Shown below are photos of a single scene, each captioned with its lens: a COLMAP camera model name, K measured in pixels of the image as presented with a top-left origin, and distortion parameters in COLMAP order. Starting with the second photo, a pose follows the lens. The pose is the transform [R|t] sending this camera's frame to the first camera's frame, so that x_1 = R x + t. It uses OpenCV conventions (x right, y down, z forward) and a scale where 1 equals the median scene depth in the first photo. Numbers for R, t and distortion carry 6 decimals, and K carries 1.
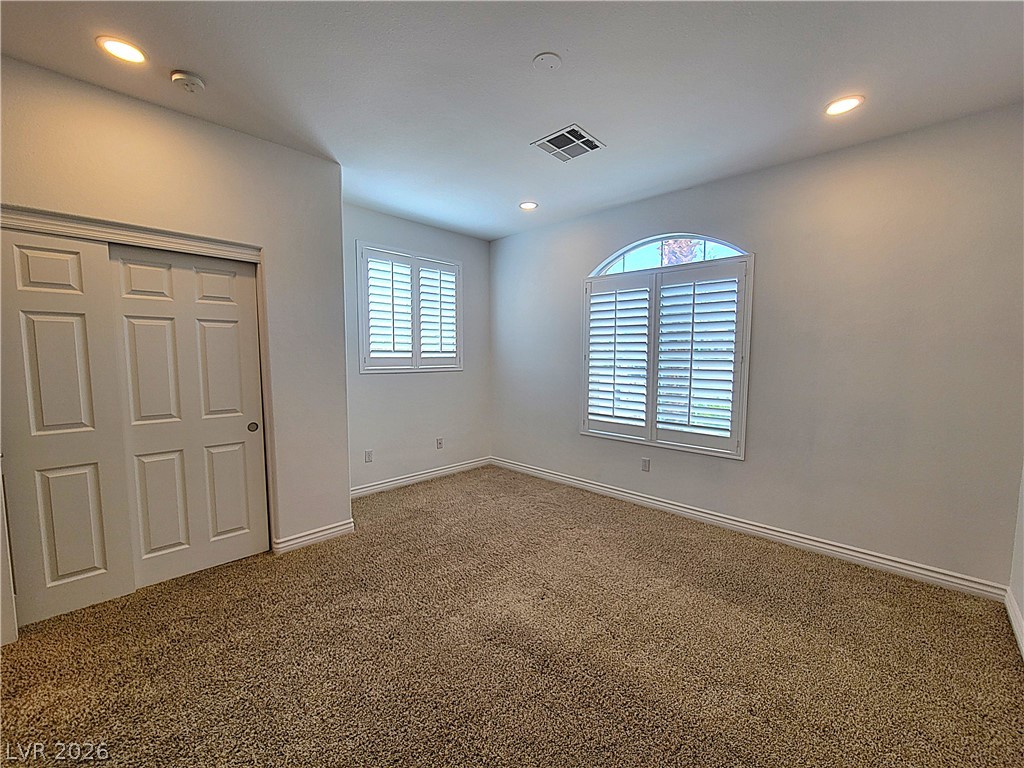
lens RADIAL K [[411.3, 0, 510.5], [0, 411.3, 387.2], [0, 0, 1]] dist [-0.003332, -0.000129]
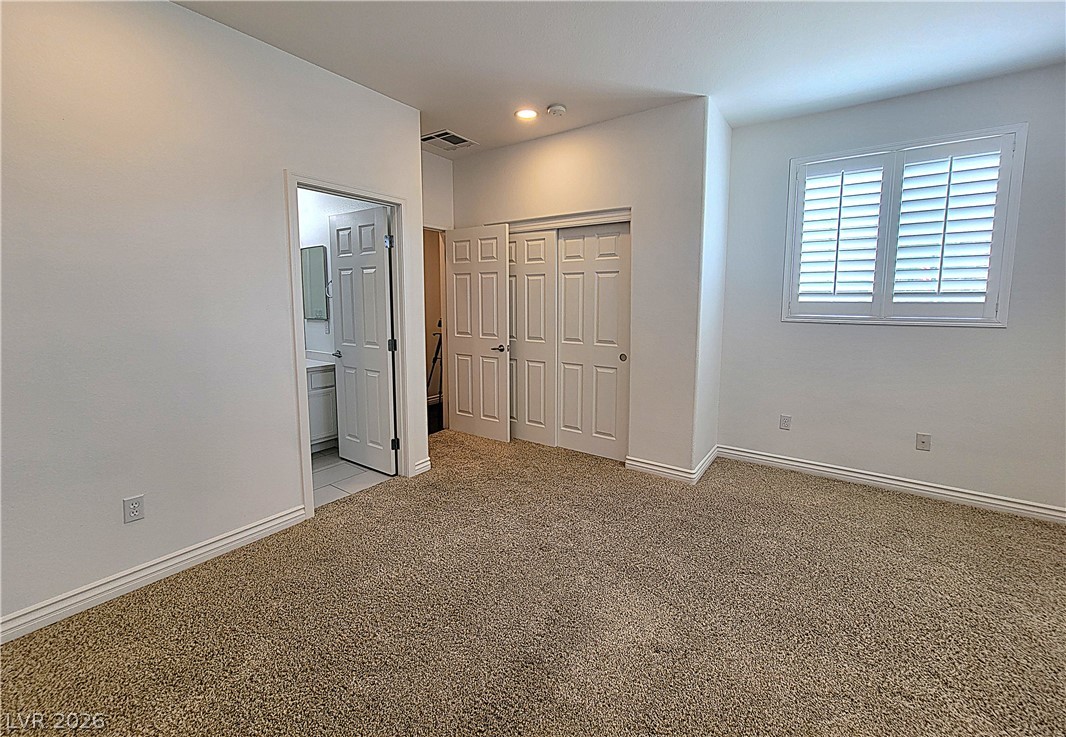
lens RADIAL K [[421.3, 0, 538.7], [0, 421.3, 339.3], [0, 0, 1]] dist [0.007400, -0.000003]
pose [[0.192389, 0.092668, -0.976933, 0.551352], [-0.081357, 0.993610, 0.078228, -0.034524], [0.977940, 0.064430, 0.198699, 0.509163]]
